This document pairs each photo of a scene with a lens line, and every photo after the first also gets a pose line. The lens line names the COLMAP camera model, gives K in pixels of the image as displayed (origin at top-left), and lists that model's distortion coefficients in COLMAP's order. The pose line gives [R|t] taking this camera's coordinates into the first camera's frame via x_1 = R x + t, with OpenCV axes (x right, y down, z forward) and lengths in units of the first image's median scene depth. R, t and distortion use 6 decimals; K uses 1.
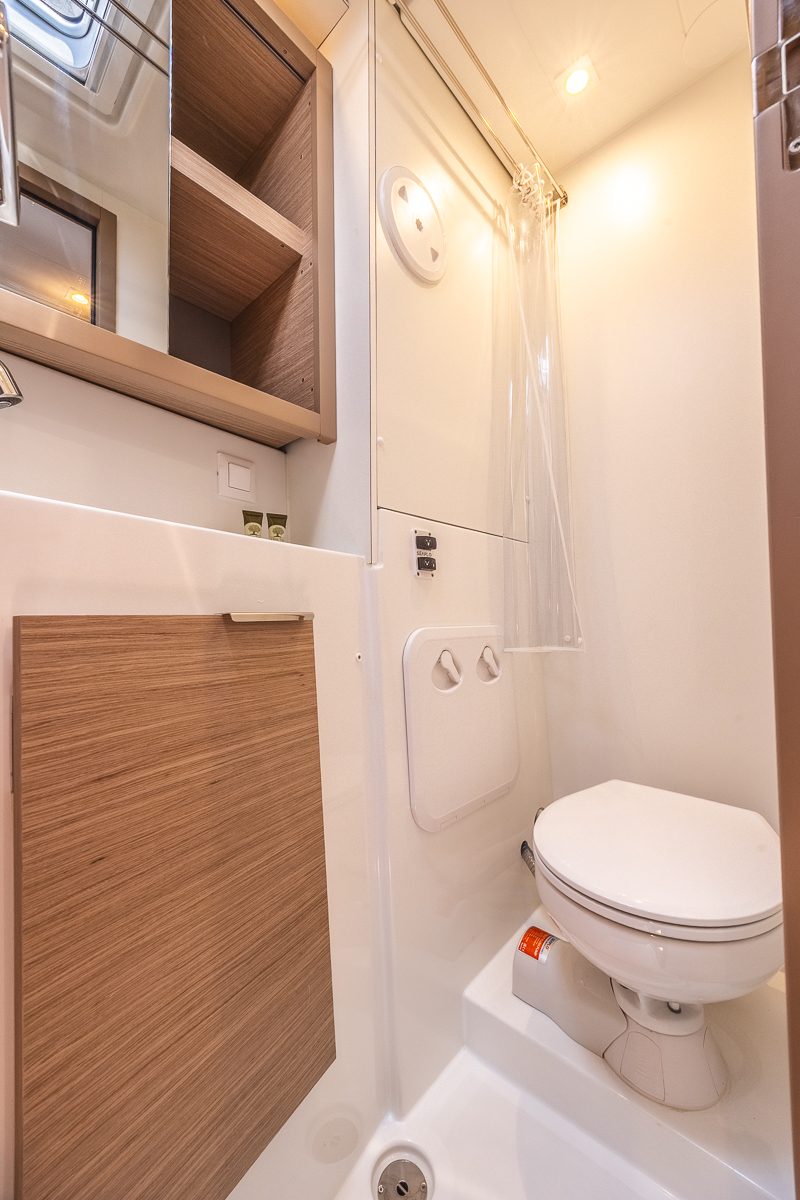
lens RADIAL K [[463.3, 0, 402.9], [0, 463.3, 616.6], [0, 0, 1]] dist [0.004048, 0.000209]
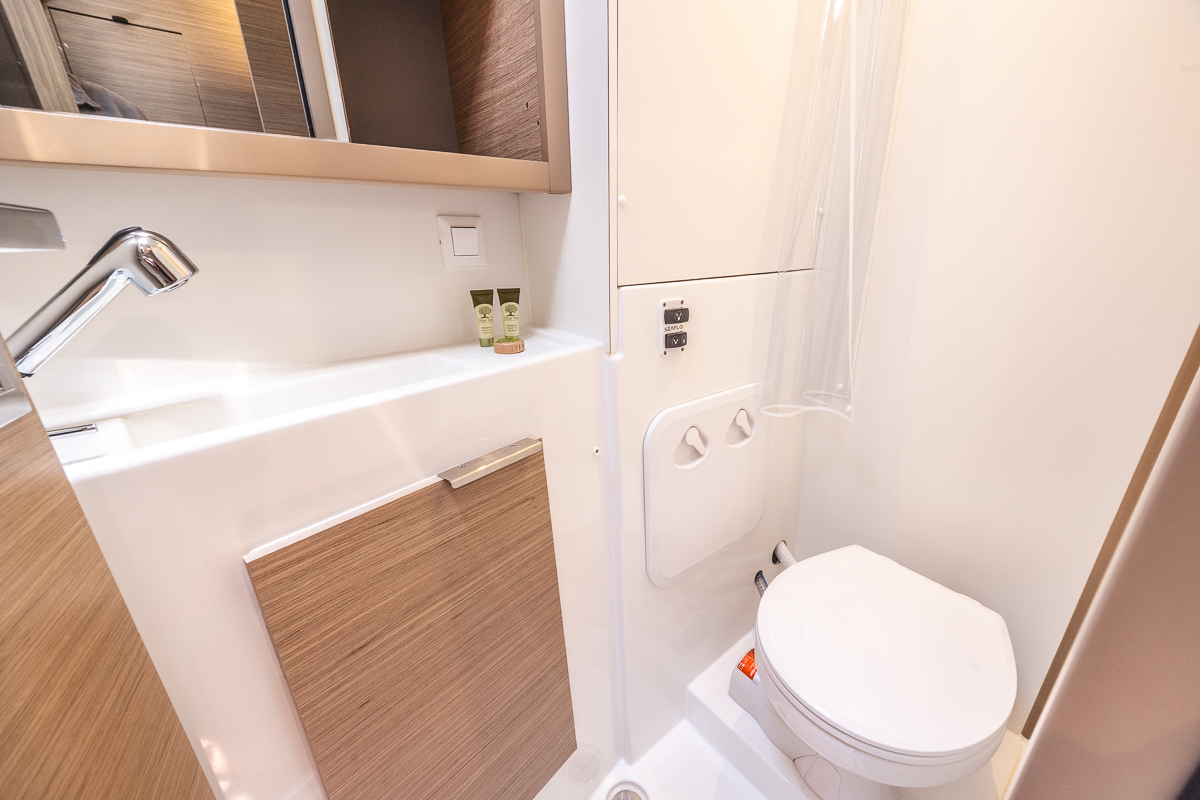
lens RADIAL K [[450.1, 0, 606.5], [0, 450.1, 398.3], [0, 0, 1]] dist [0.000942, -0.000037]
pose [[0.984980, 0.056442, -0.163184, 0.076125], [0.009056, 0.926877, 0.375255, -0.377179], [0.172432, -0.371097, 0.912444, 0.167967]]
